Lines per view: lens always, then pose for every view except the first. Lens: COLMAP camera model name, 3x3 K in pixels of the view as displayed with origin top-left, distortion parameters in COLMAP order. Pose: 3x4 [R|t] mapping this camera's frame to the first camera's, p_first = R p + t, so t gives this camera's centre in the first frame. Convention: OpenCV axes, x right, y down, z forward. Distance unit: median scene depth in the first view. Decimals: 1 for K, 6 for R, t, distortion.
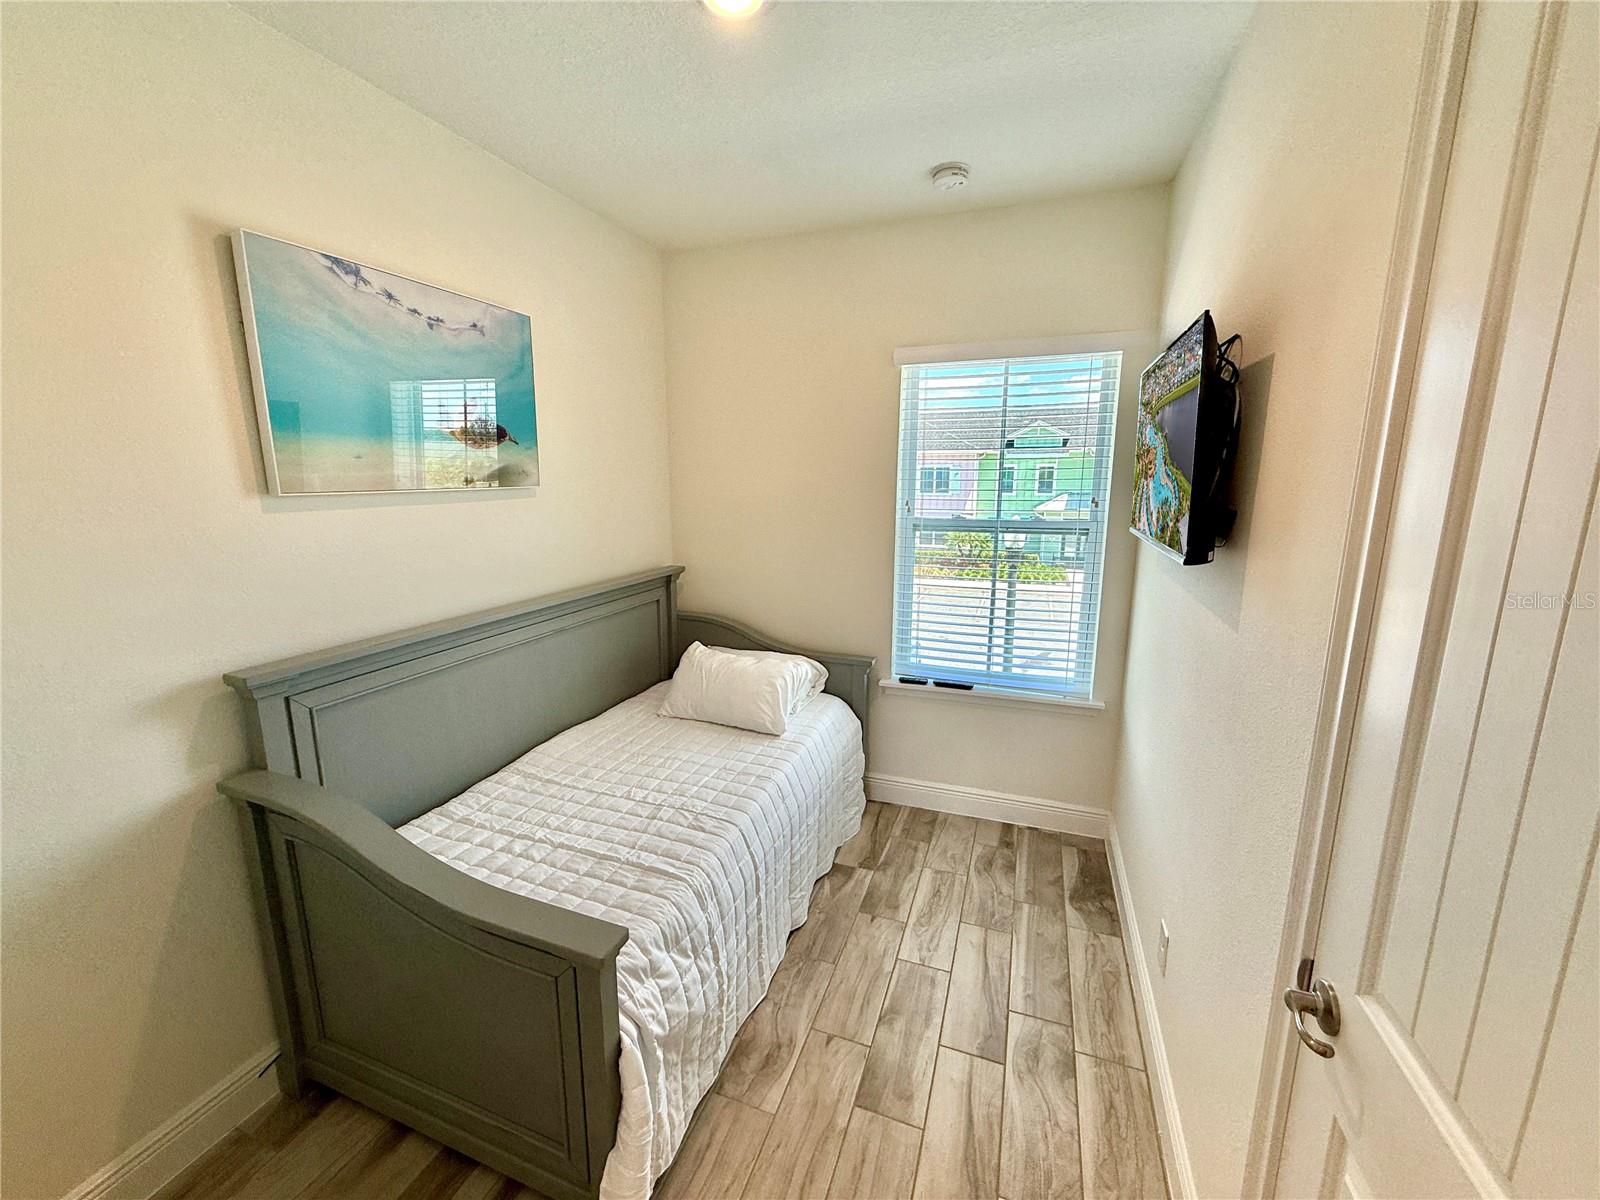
lens RADIAL K [[635.9, 0, 794.1], [0, 635.9, 603.8], [0, 0, 1]] dist [-0.007095, -0.000053]
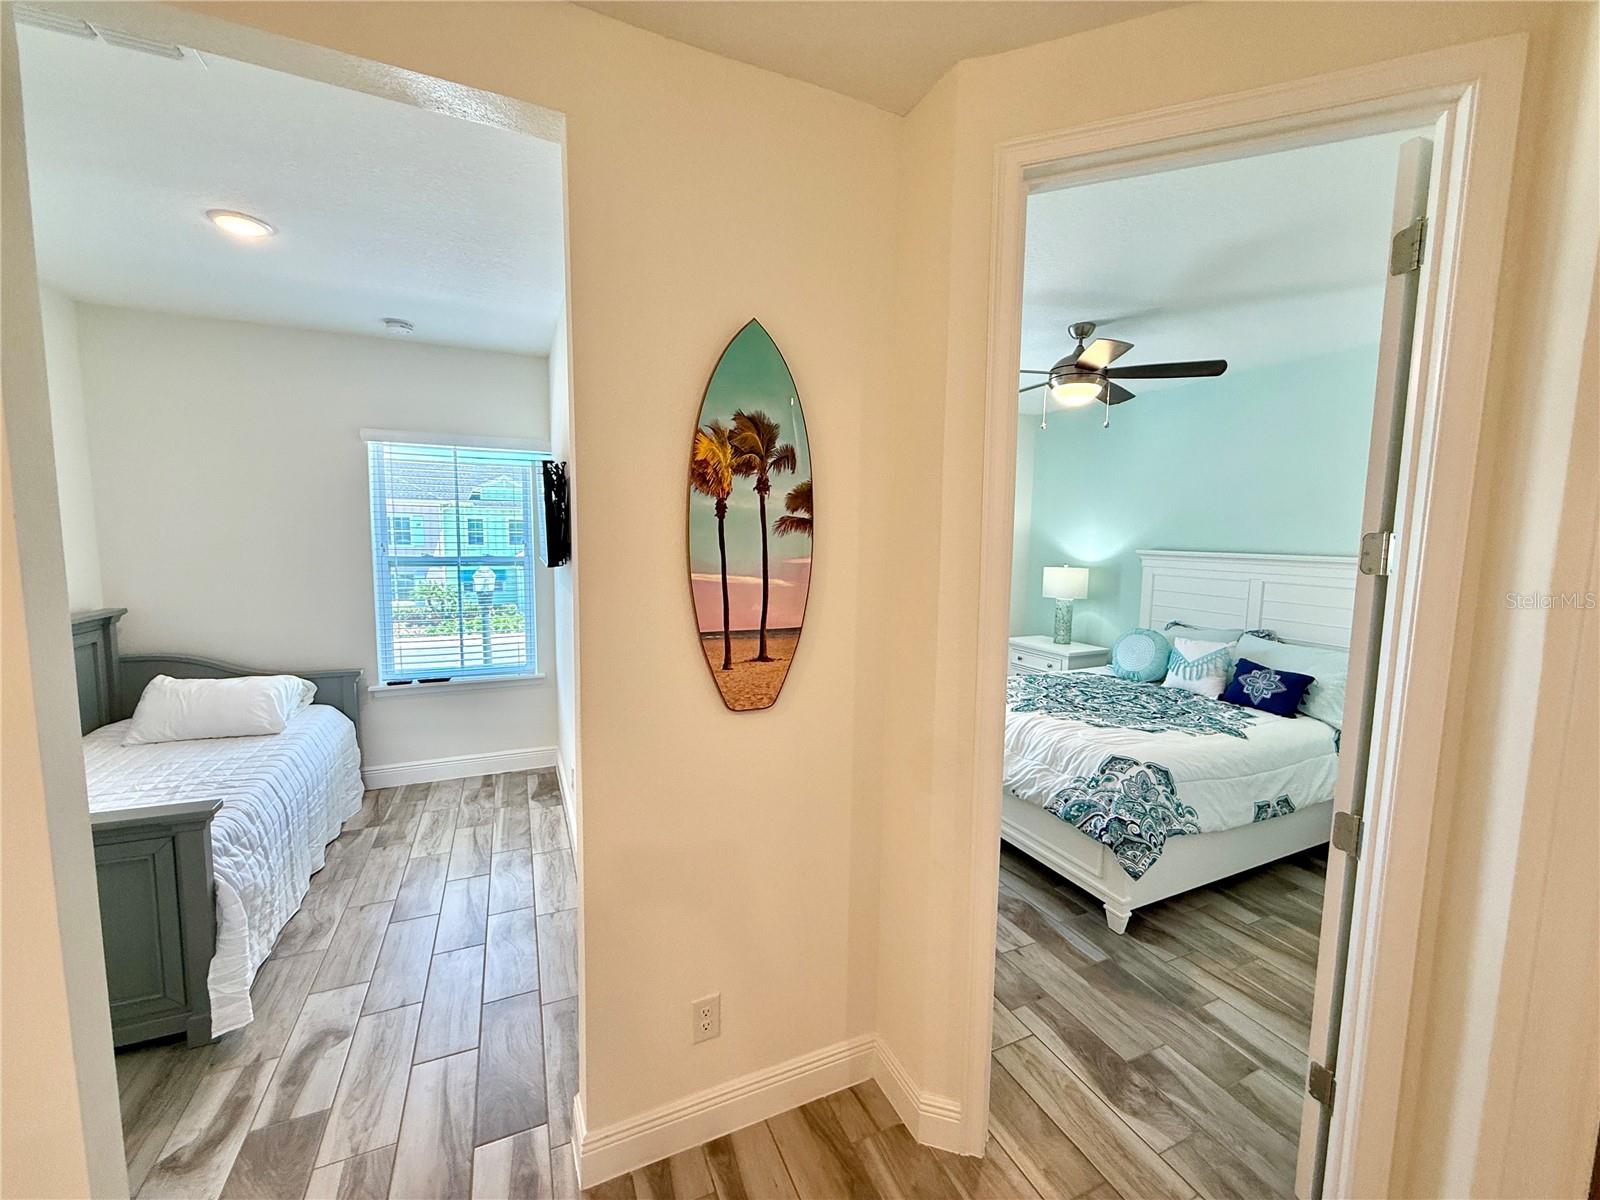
lens RADIAL K [[635.9, 0, 804.9], [0, 635.9, 598.8], [0, 0, 1]] dist [-0.007095, -0.000053]
pose [[0.703842, -0.056398, 0.708114, -0.159651], [0.119172, 0.992090, -0.039438, 0.121145], [-0.700289, 0.112145, 0.704996, -0.594053]]
